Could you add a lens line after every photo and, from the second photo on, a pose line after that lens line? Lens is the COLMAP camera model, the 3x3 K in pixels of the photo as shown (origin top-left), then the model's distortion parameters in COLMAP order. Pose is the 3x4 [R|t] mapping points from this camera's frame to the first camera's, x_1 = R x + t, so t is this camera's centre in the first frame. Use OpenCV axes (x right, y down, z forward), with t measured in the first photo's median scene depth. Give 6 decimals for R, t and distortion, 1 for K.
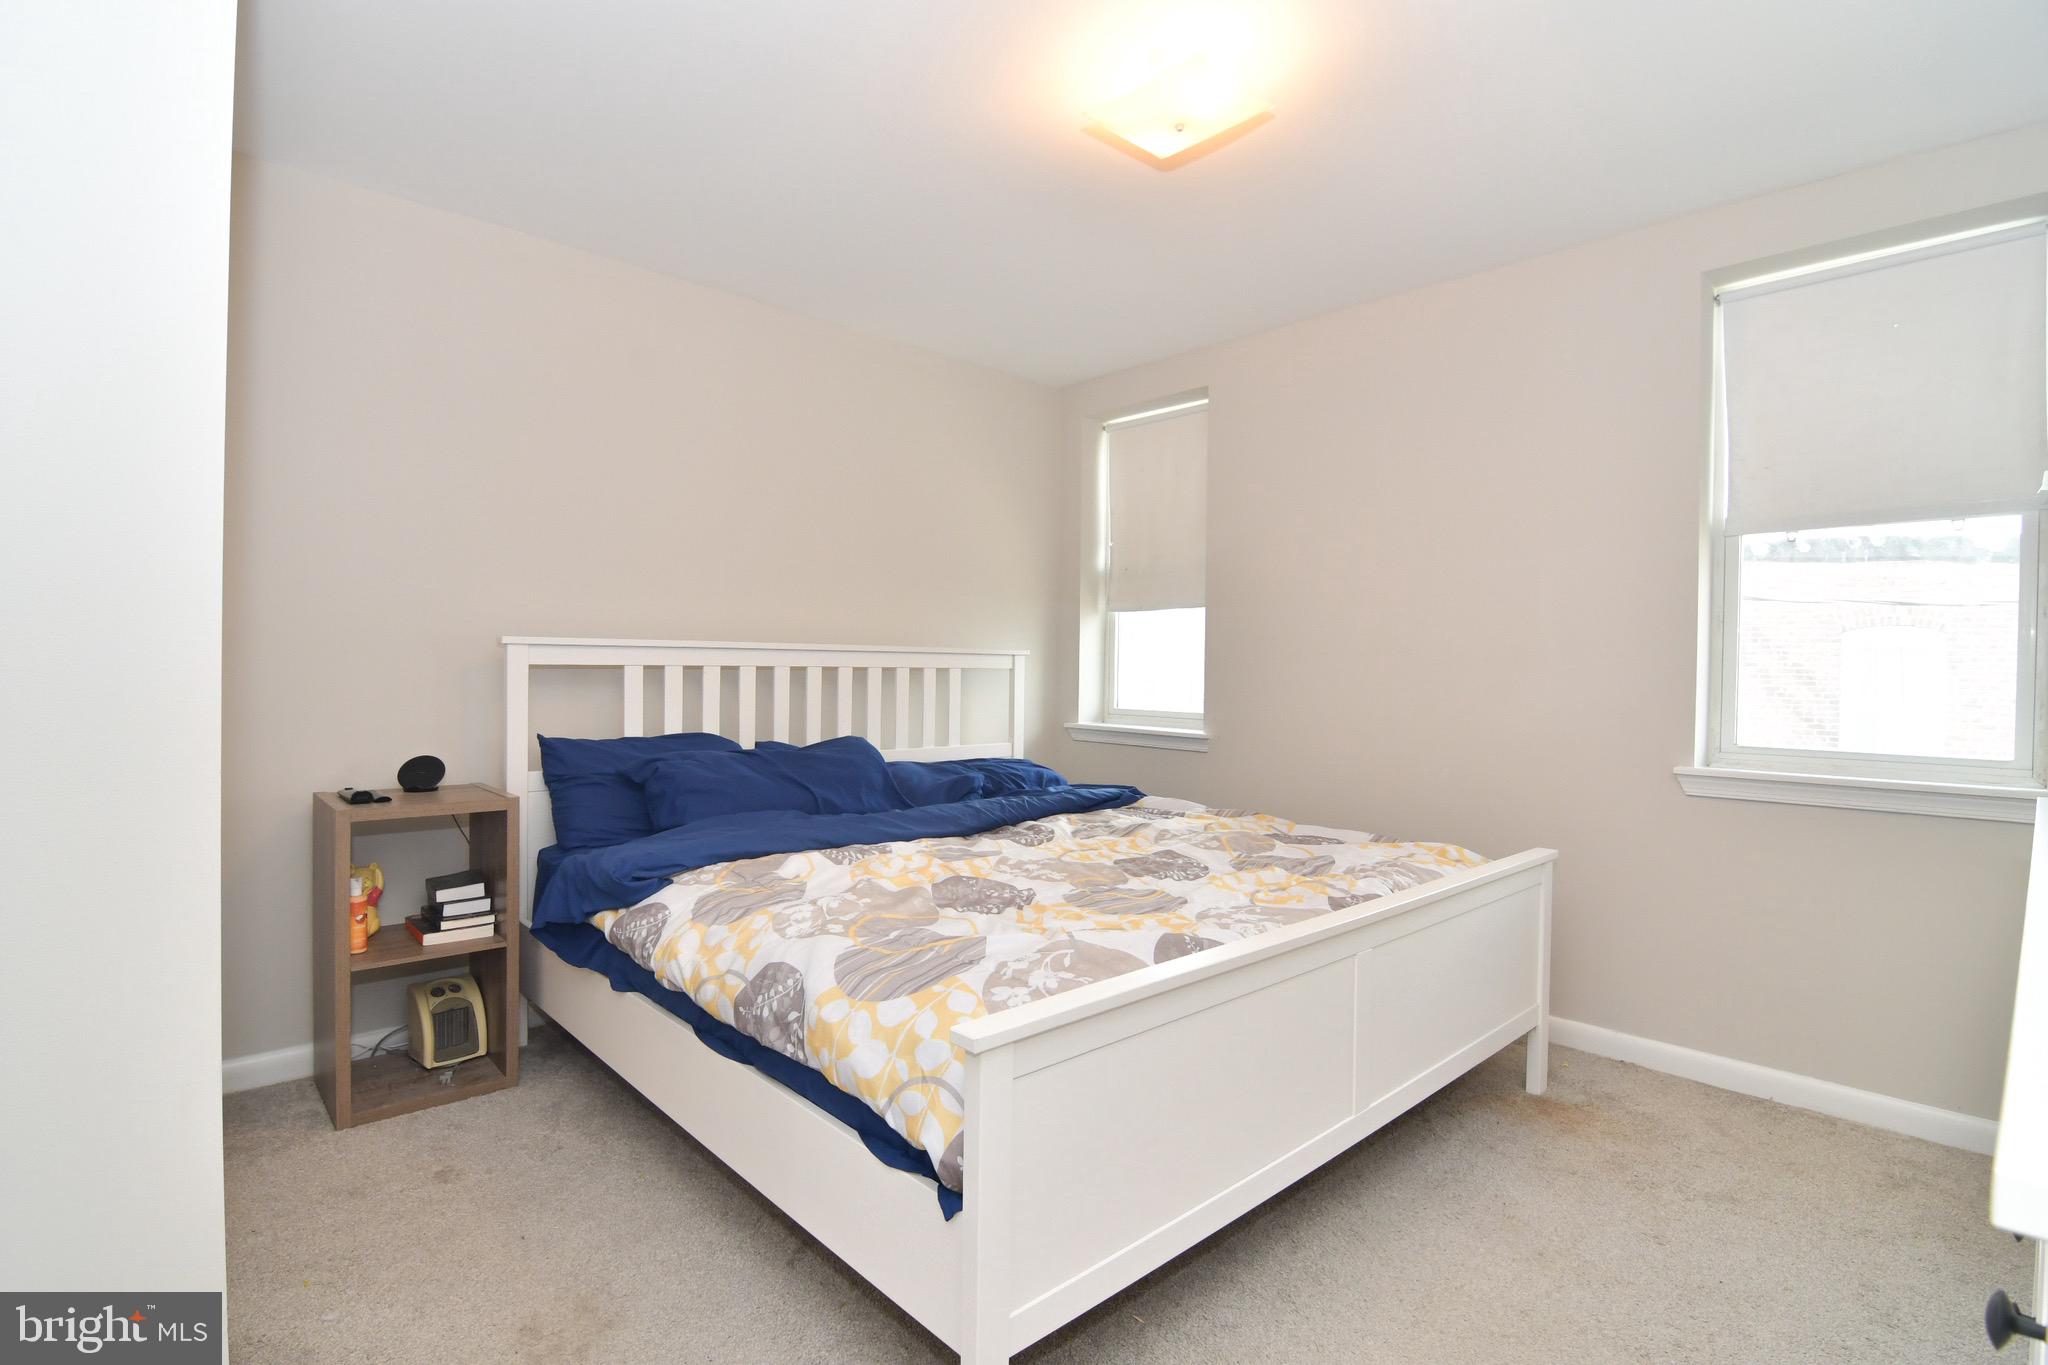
lens RADIAL K [[985.4, 0, 1004.0], [0, 985.4, 680.2], [0, 0, 1]] dist [-0.013090, -0.007777]
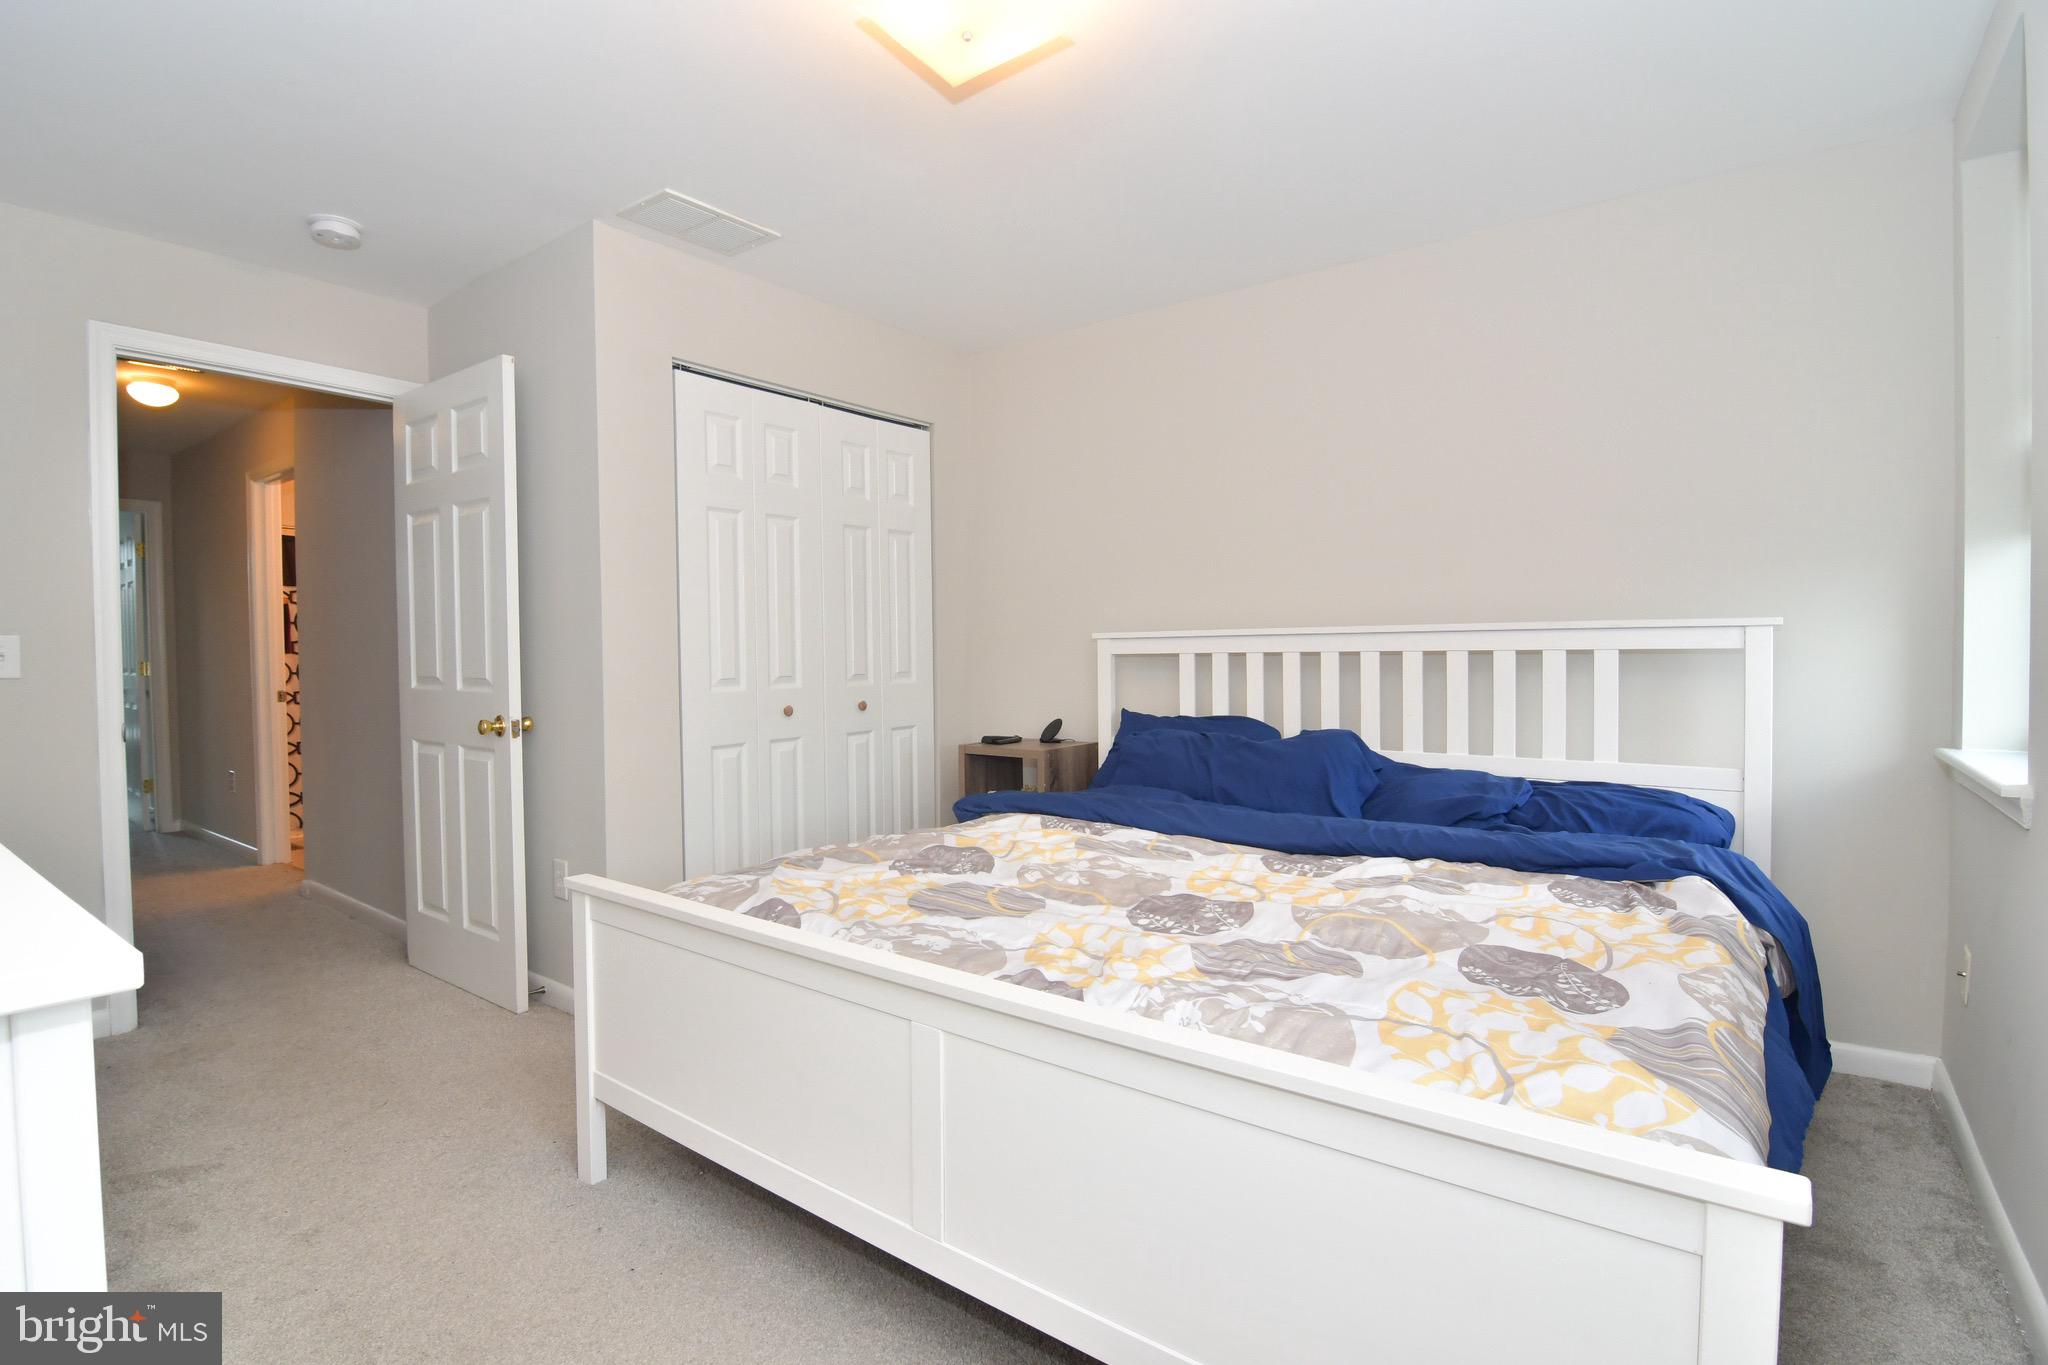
lens RADIAL K [[985.4, 0, 1003.4], [0, 985.4, 678.3], [0, 0, 1]] dist [-0.013090, -0.007777]
pose [[0.157964, 0.012281, -0.987369, 0.687354], [-0.001595, 0.999925, 0.012182, 0.000290], [0.987444, -0.000350, 0.157971, 0.579292]]
